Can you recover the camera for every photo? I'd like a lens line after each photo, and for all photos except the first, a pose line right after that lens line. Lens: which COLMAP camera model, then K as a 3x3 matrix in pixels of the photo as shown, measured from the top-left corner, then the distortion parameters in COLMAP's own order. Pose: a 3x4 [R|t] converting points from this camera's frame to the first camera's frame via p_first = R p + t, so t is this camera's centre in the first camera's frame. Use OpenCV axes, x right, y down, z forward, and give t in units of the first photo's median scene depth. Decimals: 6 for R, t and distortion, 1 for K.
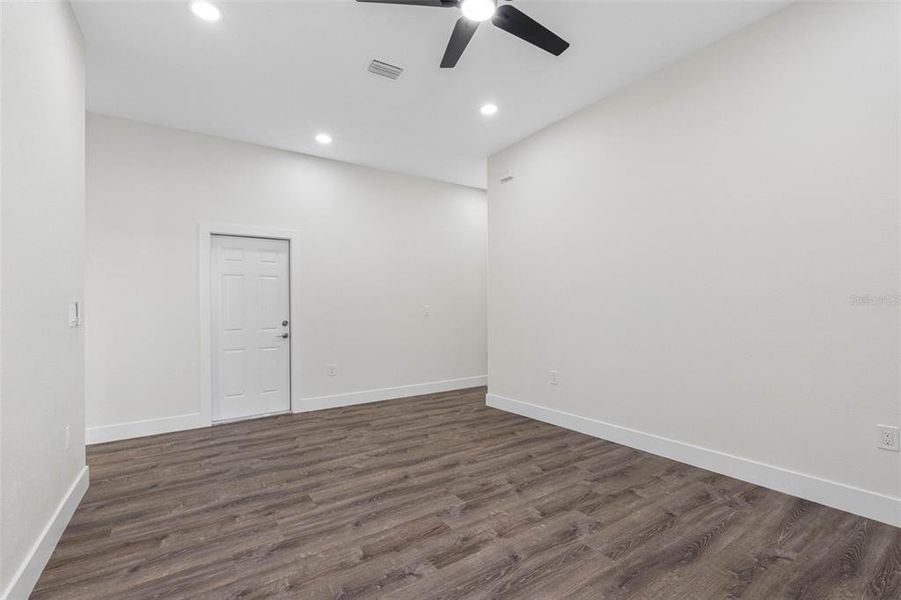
lens RADIAL K [[401.5, 0, 450.5], [0, 401.5, 300.0], [0, 0, 1]] dist [-0.002148, -0.000511]
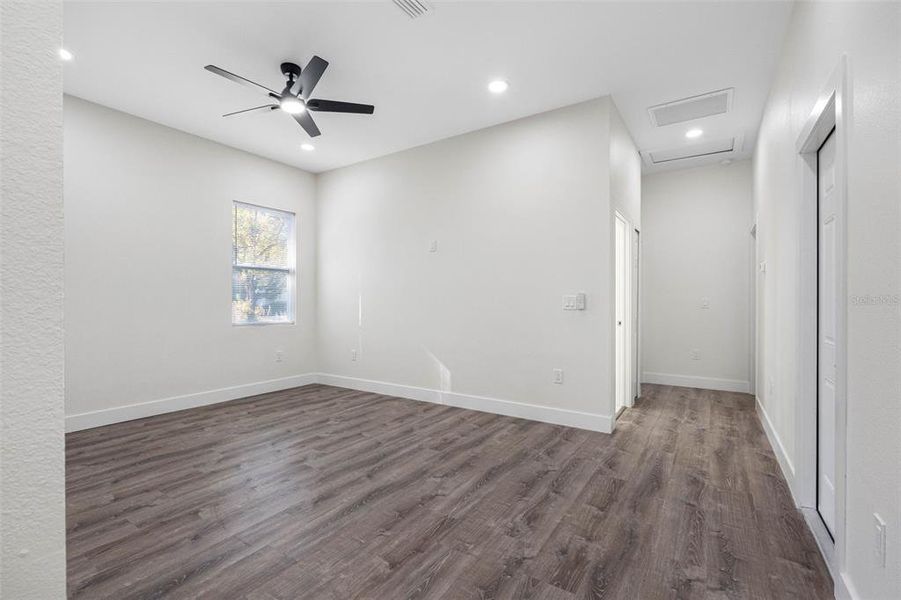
lens RADIAL K [[401.5, 0, 450.5], [0, 401.5, 300.0], [0, 0, 1]] dist [-0.002148, -0.000511]
pose [[-0.922151, 0.011308, -0.386666, 0.080214], [0.021239, 0.999545, -0.021422, 0.044782], [0.386248, -0.027966, -0.921971, 2.036959]]
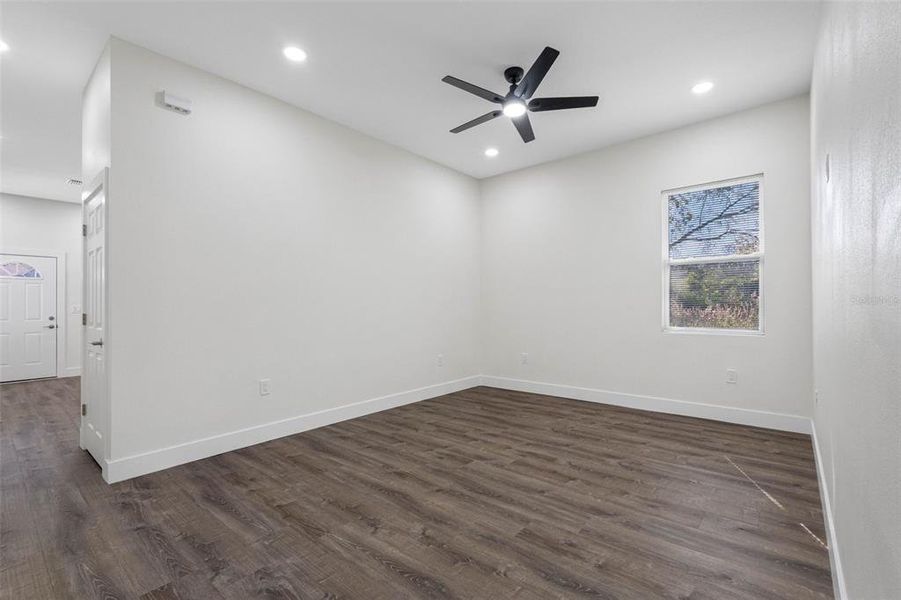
lens RADIAL K [[401.5, 0, 450.5], [0, 401.5, 300.0], [0, 0, 1]] dist [-0.002148, -0.000511]
pose [[-0.269527, 0.030702, 0.962503, -1.034674], [-0.009716, 0.999354, -0.034598, 0.043792], [-0.962944, -0.018677, -0.269055, 1.266149]]
